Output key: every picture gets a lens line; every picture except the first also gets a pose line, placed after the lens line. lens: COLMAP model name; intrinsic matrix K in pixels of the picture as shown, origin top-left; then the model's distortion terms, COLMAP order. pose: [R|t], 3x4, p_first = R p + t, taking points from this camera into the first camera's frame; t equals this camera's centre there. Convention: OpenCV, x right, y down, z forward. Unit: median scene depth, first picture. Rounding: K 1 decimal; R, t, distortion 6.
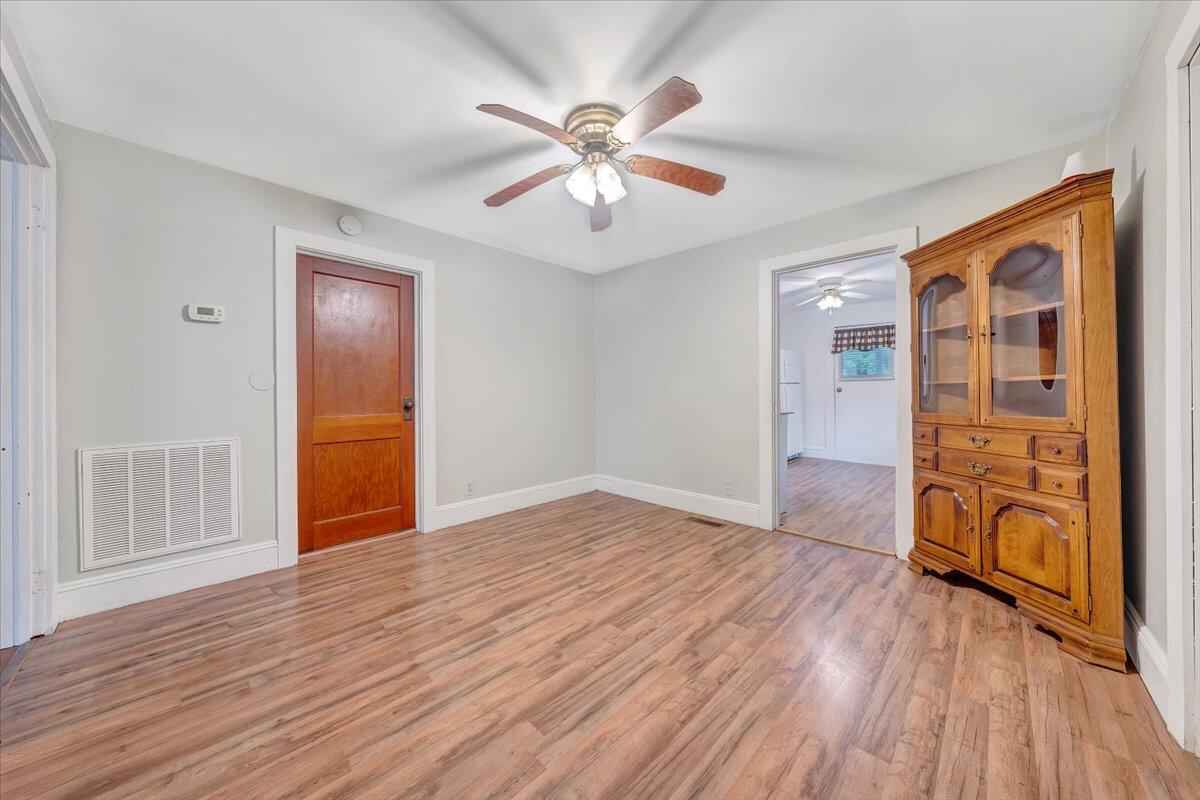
lens RADIAL K [[412.3, 0, 606.2], [0, 412.3, 394.0], [0, 0, 1]] dist [0.002822, -0.000127]
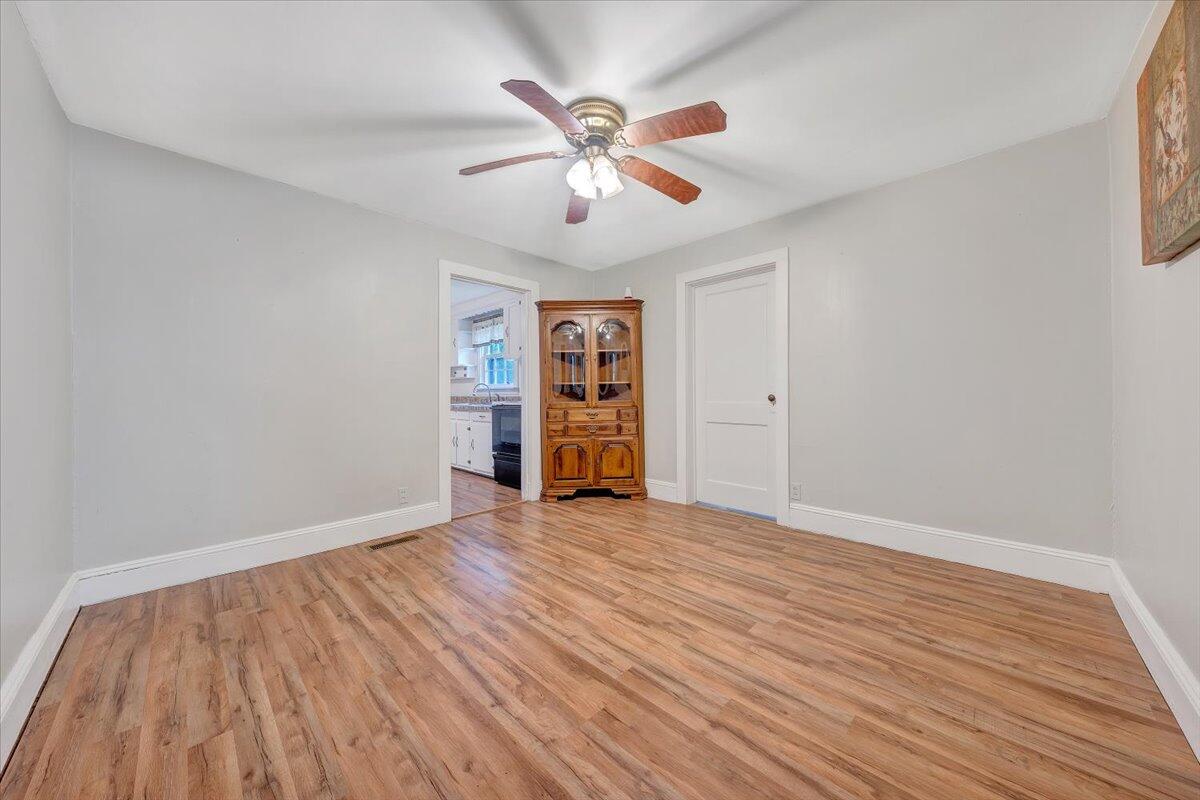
lens RADIAL K [[412.3, 0, 597.7], [0, 412.3, 391.8], [0, 0, 1]] dist [0.002822, -0.000127]
pose [[0.010558, 0.008599, 0.999907, -1.067166], [0.007007, 0.999938, -0.008673, 0.025090], [-0.999920, 0.007098, 0.010497, 1.025004]]
